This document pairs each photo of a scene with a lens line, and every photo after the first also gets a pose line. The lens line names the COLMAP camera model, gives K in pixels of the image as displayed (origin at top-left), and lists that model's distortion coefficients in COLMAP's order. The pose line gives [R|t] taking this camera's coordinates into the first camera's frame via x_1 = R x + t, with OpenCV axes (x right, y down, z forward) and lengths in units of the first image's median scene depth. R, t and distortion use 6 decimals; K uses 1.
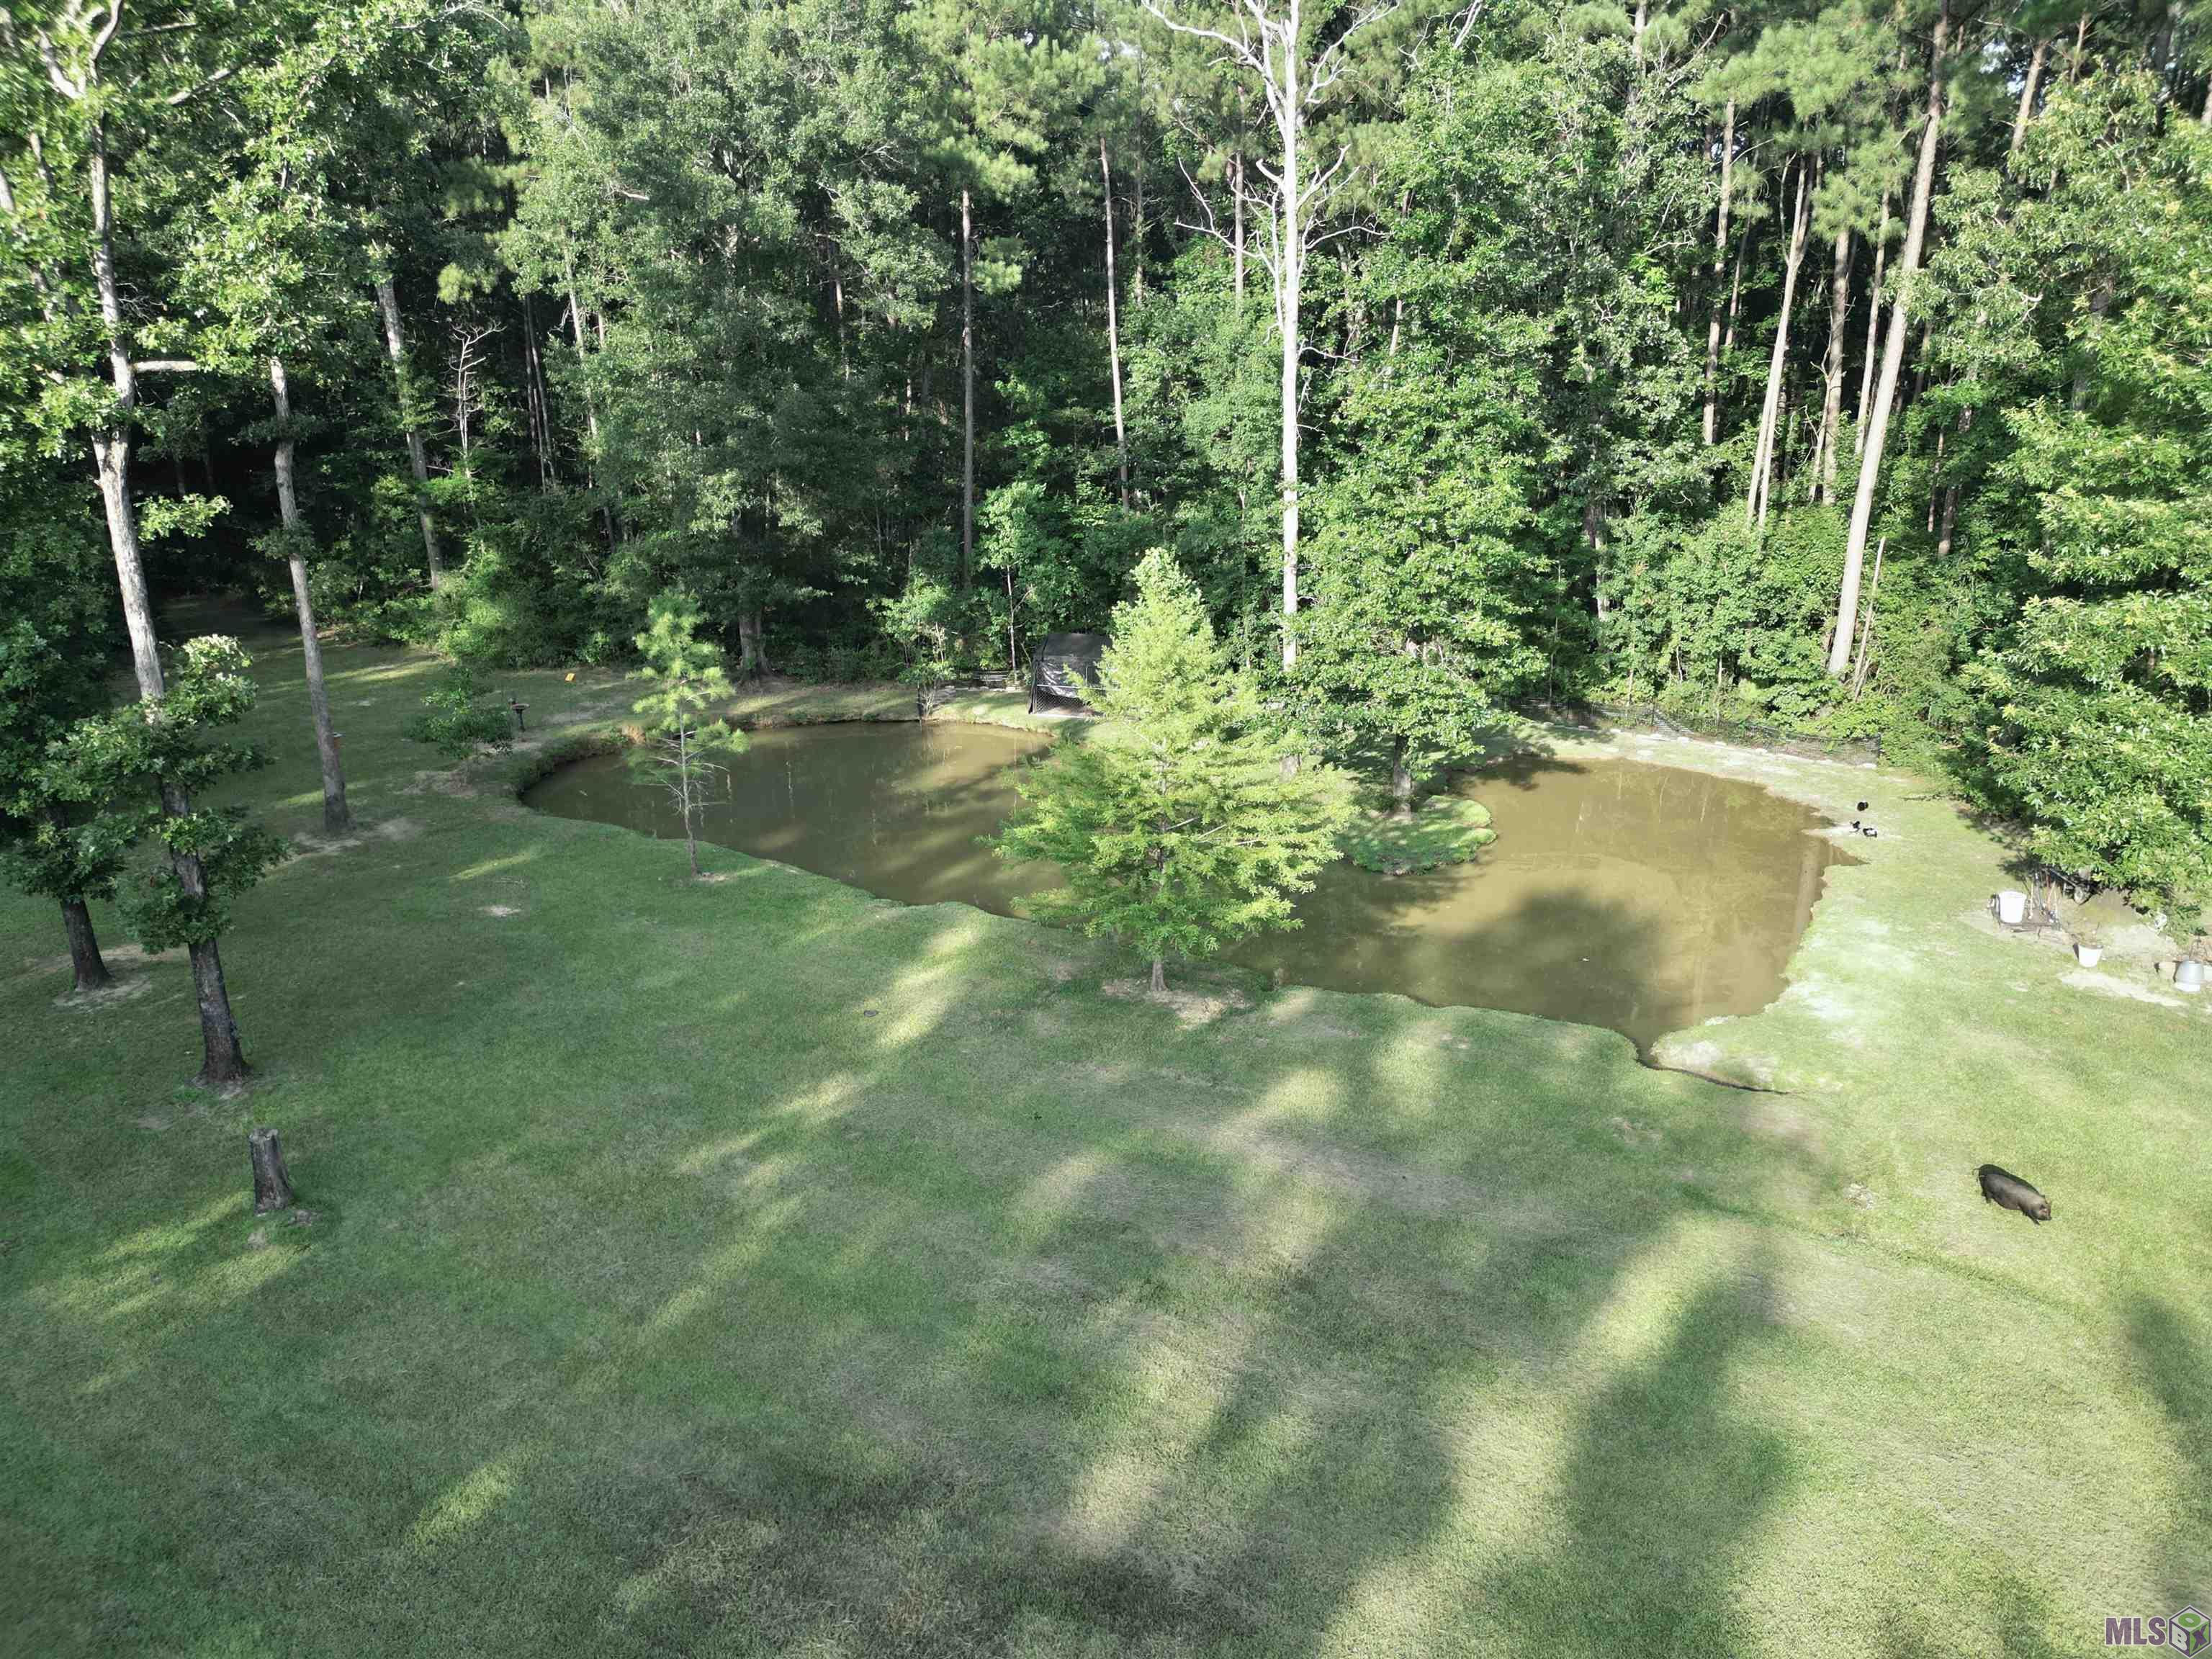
lens RADIAL K [[1550.6, 0, 1102.4], [0, 1550.6, 835.7], [0, 0, 1]] dist [0.069331, -0.069282]
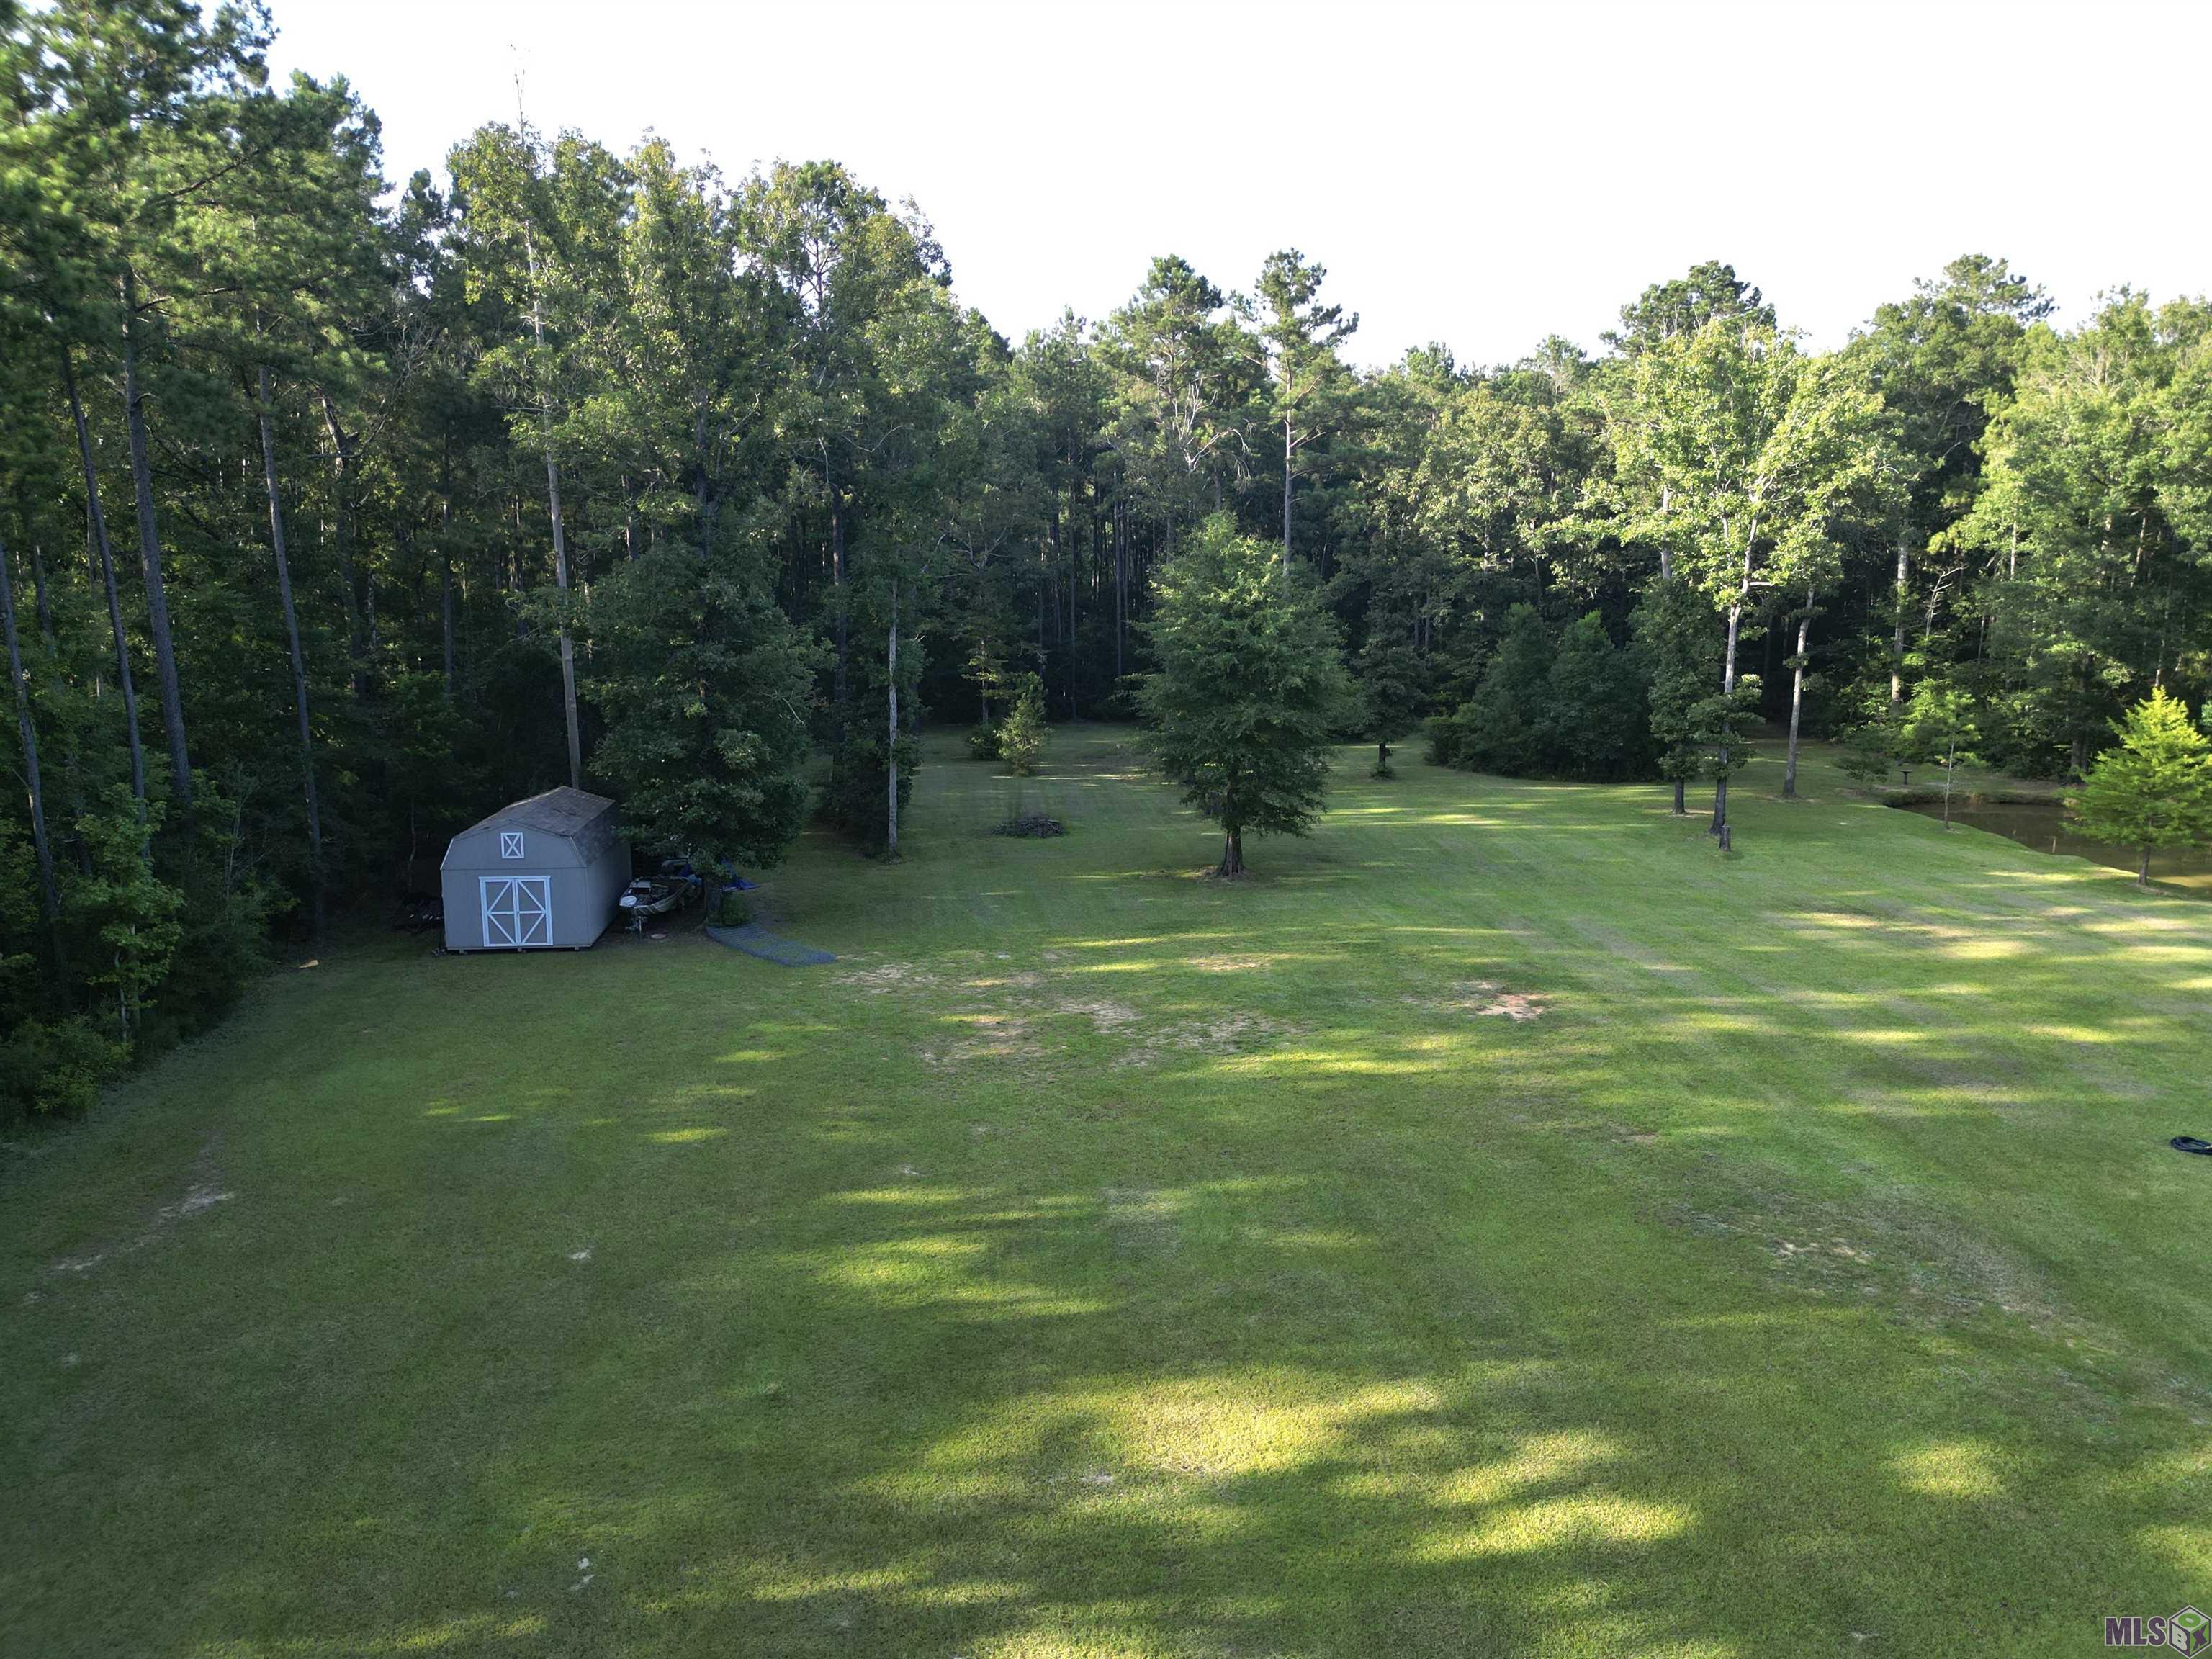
lens RADIAL K [[1550.6, 0, 1102.4], [0, 1550.6, 835.7], [0, 0, 1]] dist [0.069331, -0.069282]
pose [[0.595529, 0.140786, -0.790901, 0.640580], [-0.248243, 0.968589, -0.014506, 0.306387], [0.764016, 0.204974, 0.611772, -0.990554]]
